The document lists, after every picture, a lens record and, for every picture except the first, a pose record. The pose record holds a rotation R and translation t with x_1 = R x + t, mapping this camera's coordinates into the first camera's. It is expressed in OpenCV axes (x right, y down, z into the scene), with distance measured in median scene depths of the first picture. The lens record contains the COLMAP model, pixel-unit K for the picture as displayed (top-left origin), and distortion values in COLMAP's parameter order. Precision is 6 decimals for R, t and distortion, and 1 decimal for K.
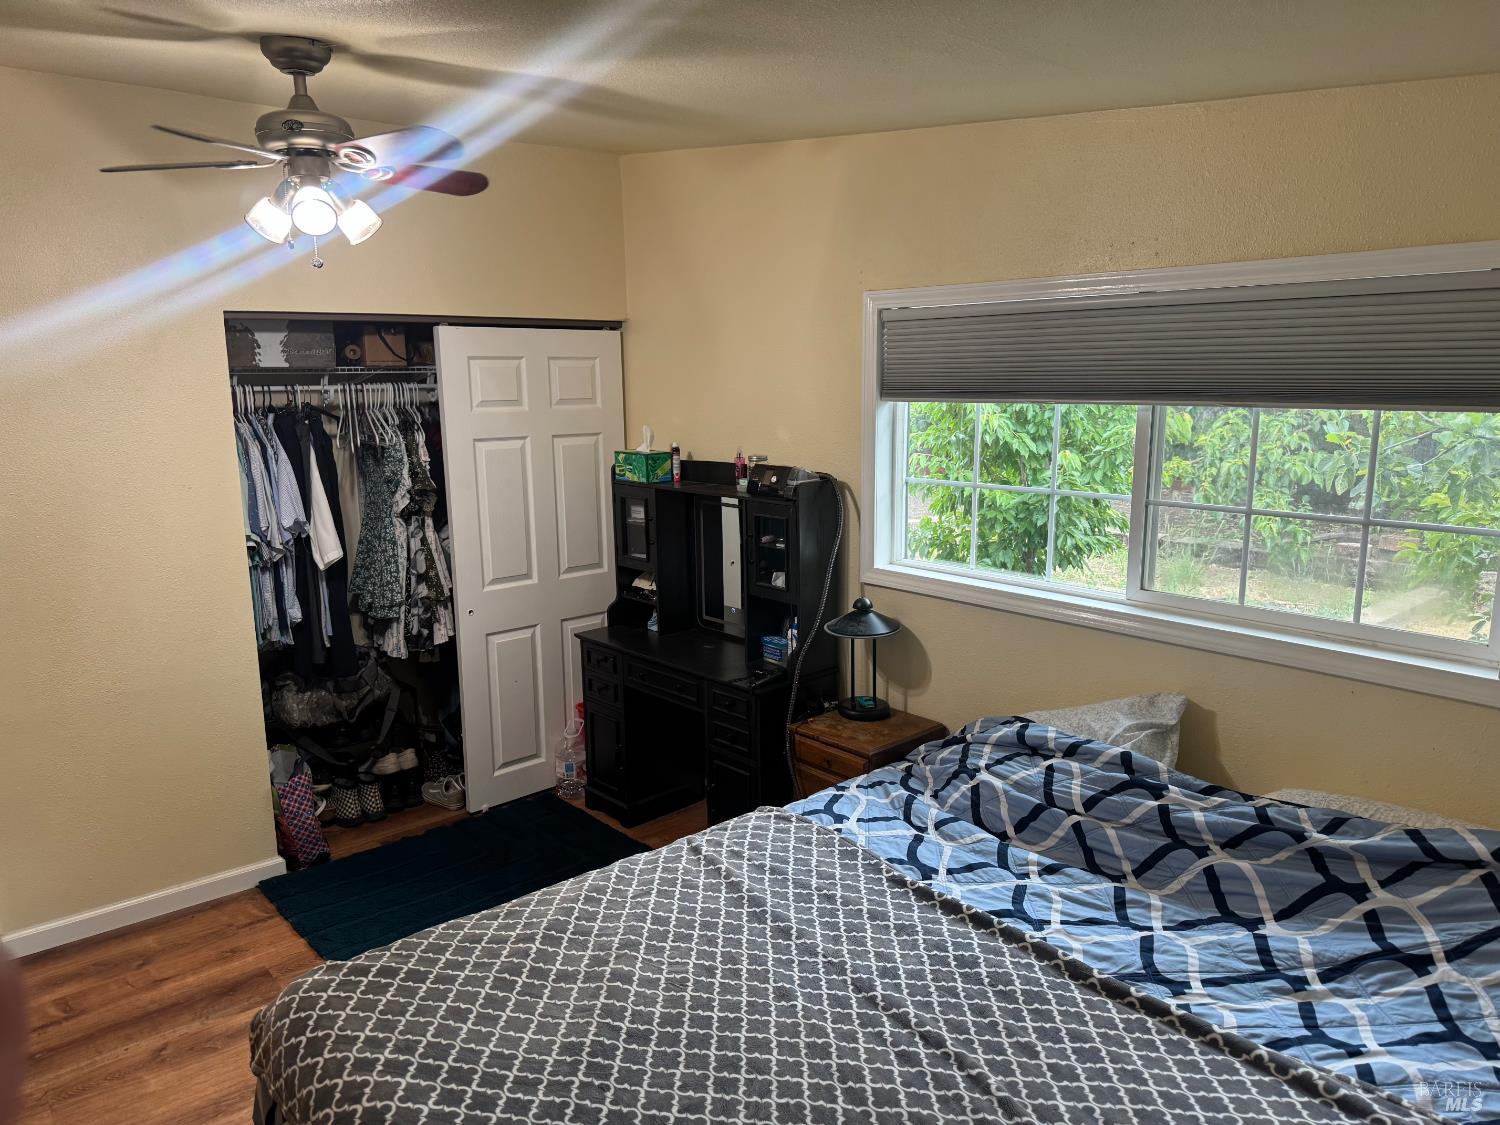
lens RADIAL K [[1058.1, 0, 742.9], [0, 1058.1, 570.7], [0, 0, 1]] dist [0.171233, -0.329351]
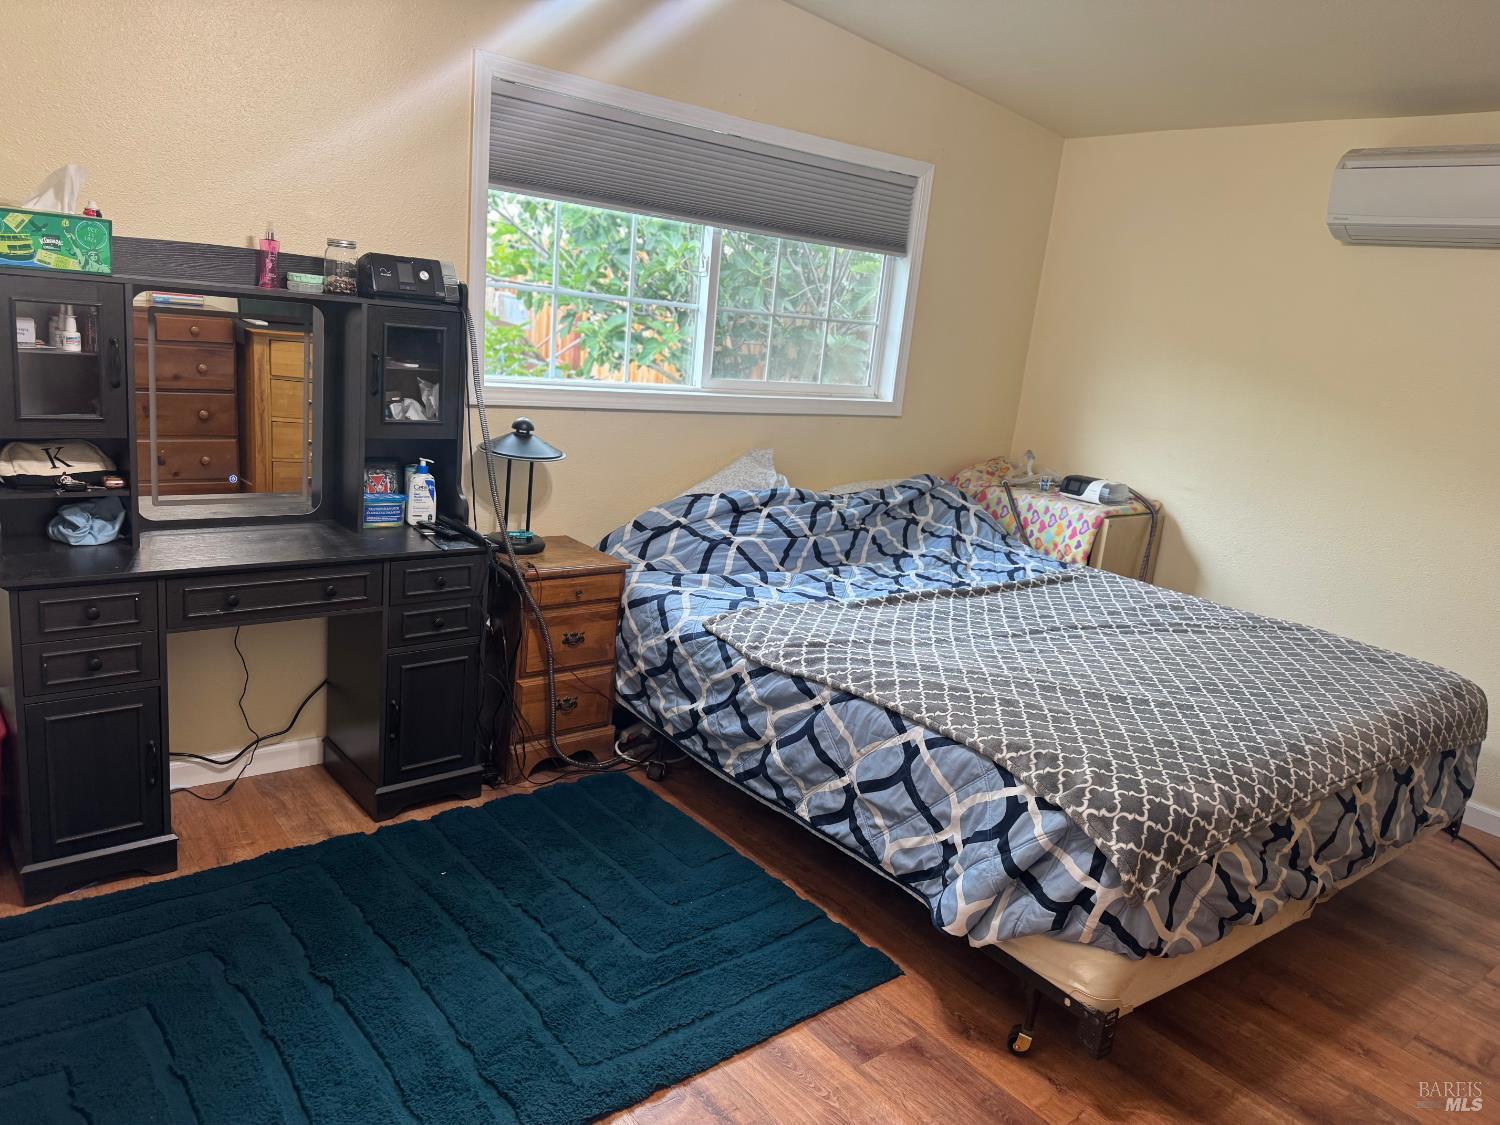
lens RADIAL K [[1058.1, 0, 742.9], [0, 1058.1, 570.7], [0, 0, 1]] dist [0.171233, -0.329351]
pose [[-0.022446, -0.222876, 0.974588, -0.871643], [0.077537, 0.971510, 0.223957, -0.041336], [-0.996737, 0.080594, -0.004526, 0.897732]]
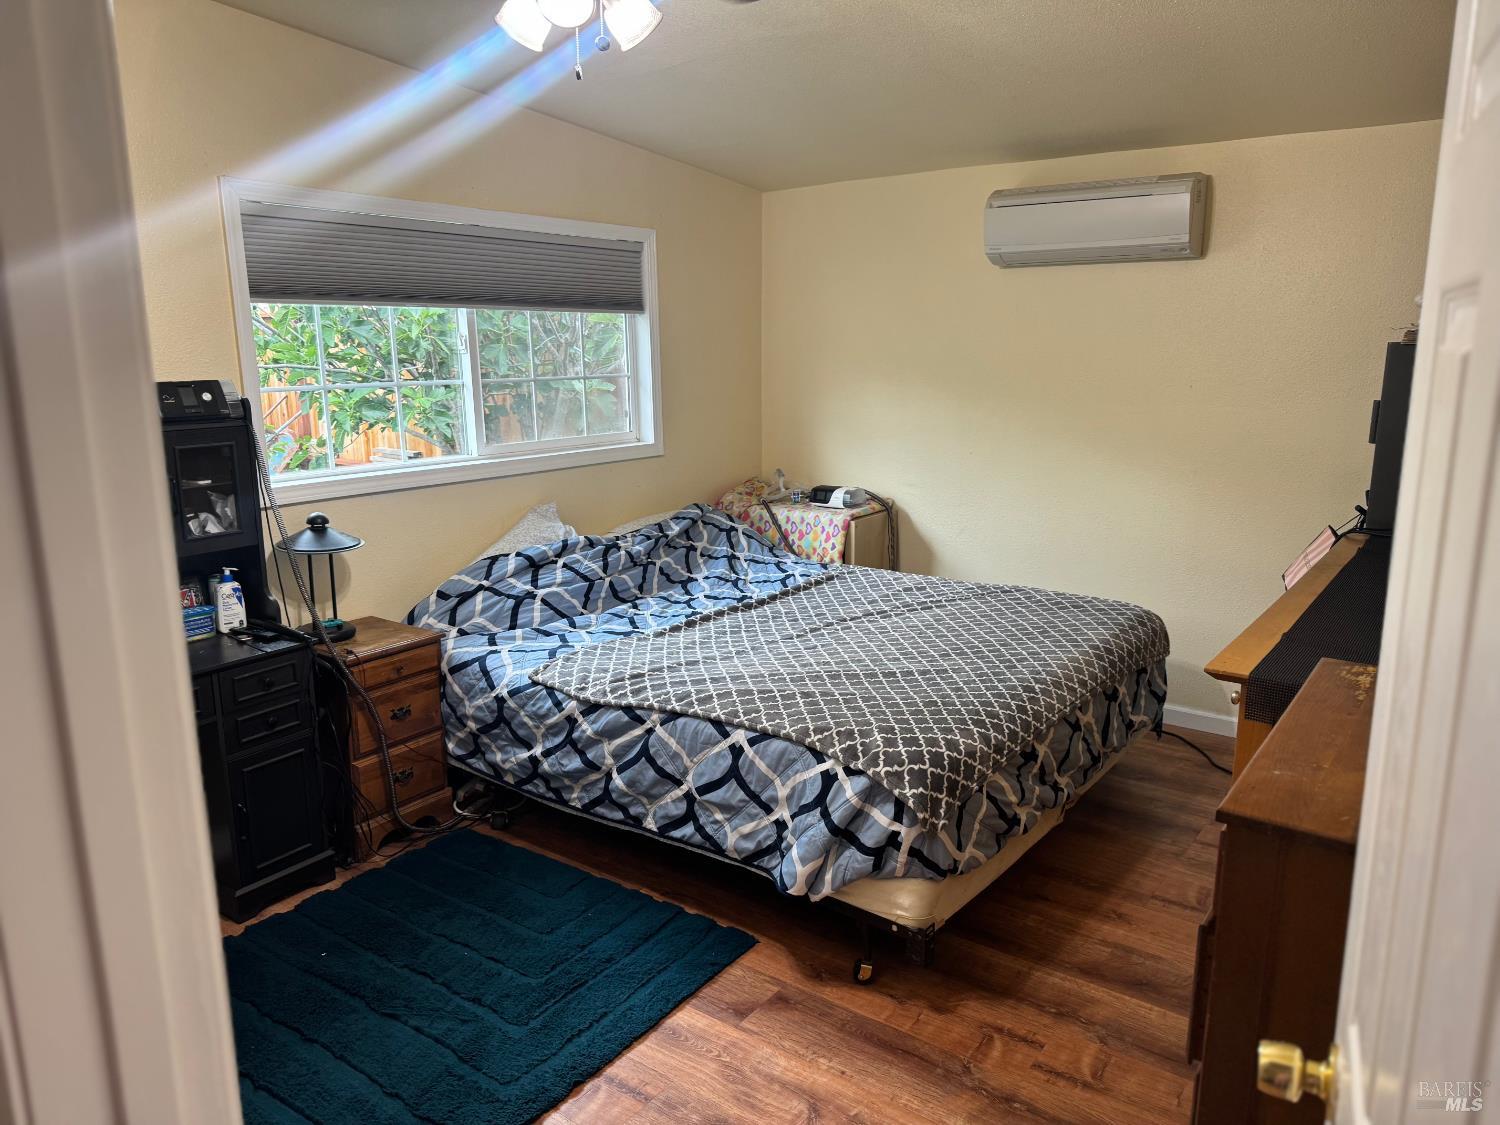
lens RADIAL K [[1058.1, 0, 742.9], [0, 1058.1, 570.7], [0, 0, 1]] dist [0.171233, -0.329351]
pose [[-0.270677, -0.181655, 0.945376, -0.974497], [0.184245, 0.954106, 0.236085, -0.088961], [-0.944875, 0.238084, -0.224785, 0.943160]]
